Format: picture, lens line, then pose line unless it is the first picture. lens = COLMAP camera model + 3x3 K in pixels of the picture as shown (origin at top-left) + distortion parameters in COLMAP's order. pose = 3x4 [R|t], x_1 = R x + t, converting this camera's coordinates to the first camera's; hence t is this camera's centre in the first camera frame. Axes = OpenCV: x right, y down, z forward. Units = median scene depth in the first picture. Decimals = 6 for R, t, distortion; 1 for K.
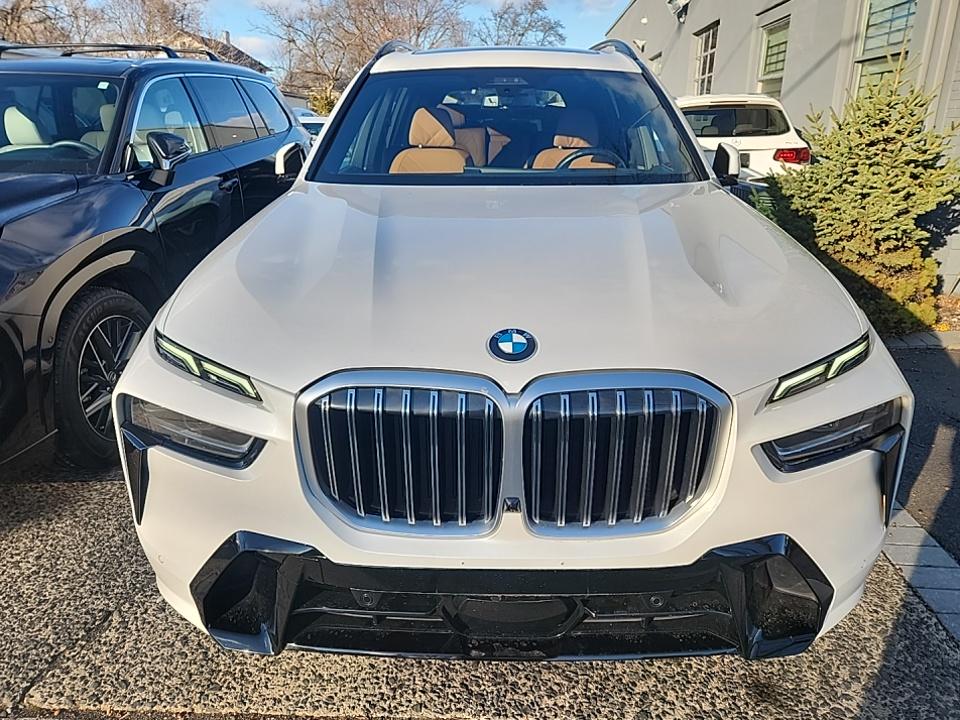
lens RADIAL K [[636.3, 0, 484.7], [0, 636.3, 345.1], [0, 0, 1]] dist [0.060204, -0.051335]
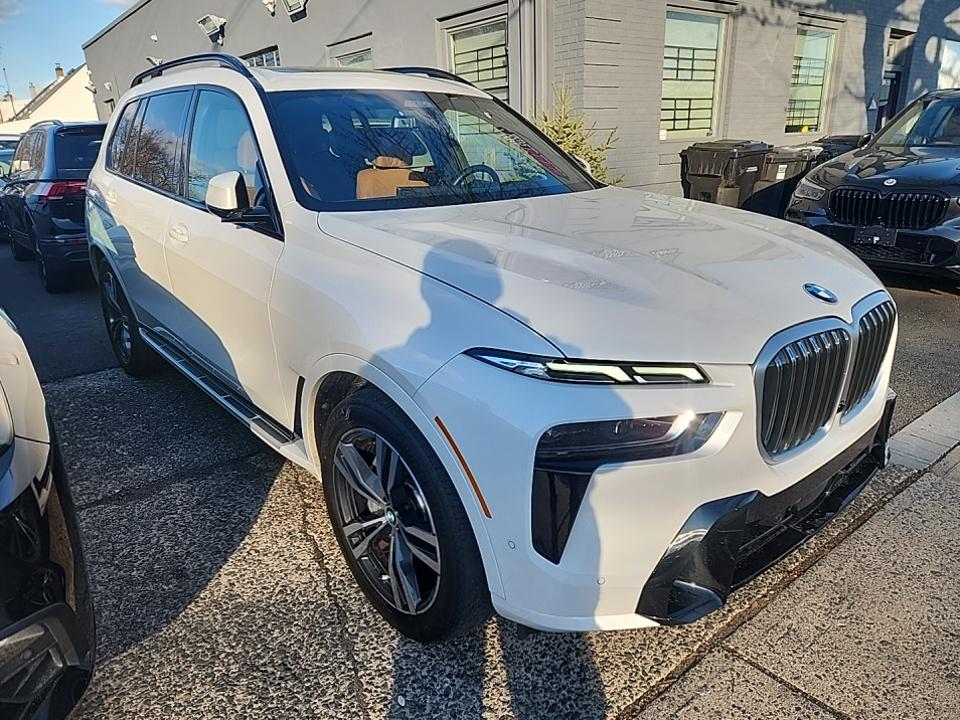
lens RADIAL K [[654.4, 0, 480.0], [0, 654.4, 360.0], [0, 0, 1]] dist [0.051917, -0.047161]
pose [[0.740567, -0.222942, 0.633922, -1.019632], [0.236335, 0.969504, 0.064868, -0.090121], [-0.629052, 0.101779, 0.770672, 0.256728]]
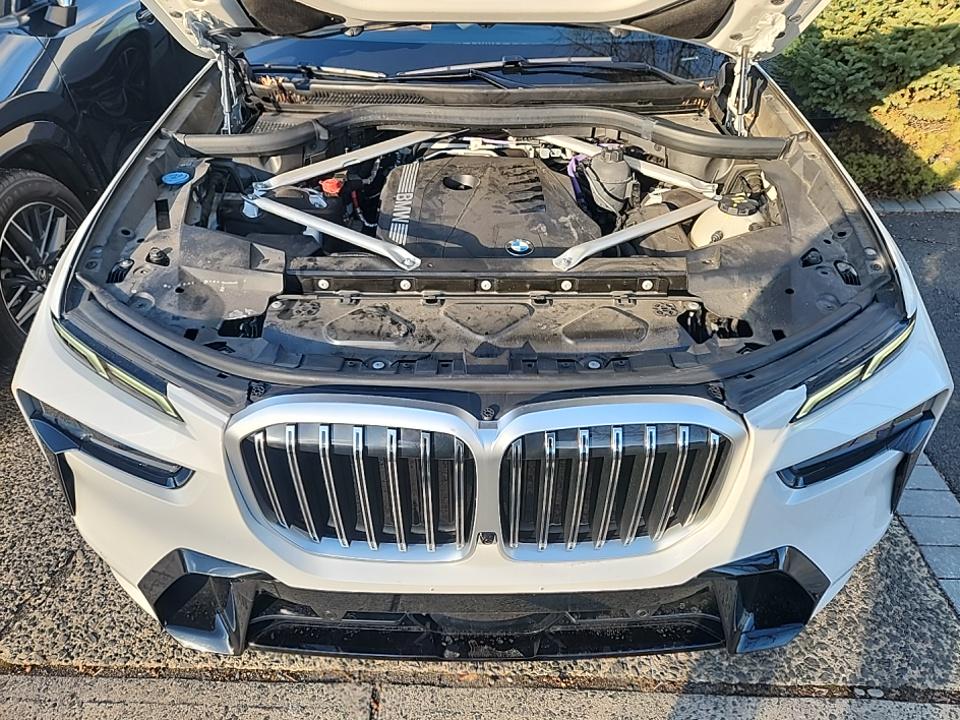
lens RADIAL K [[654.4, 0, 480.0], [0, 654.4, 360.0], [0, 0, 1]] dist [0.051917, -0.047161]
pose [[0.999754, -0.009751, 0.019922, 0.012020], [0.003784, 0.959996, 0.279990, -0.159408], [-0.021856, -0.279846, 0.959796, 0.138571]]
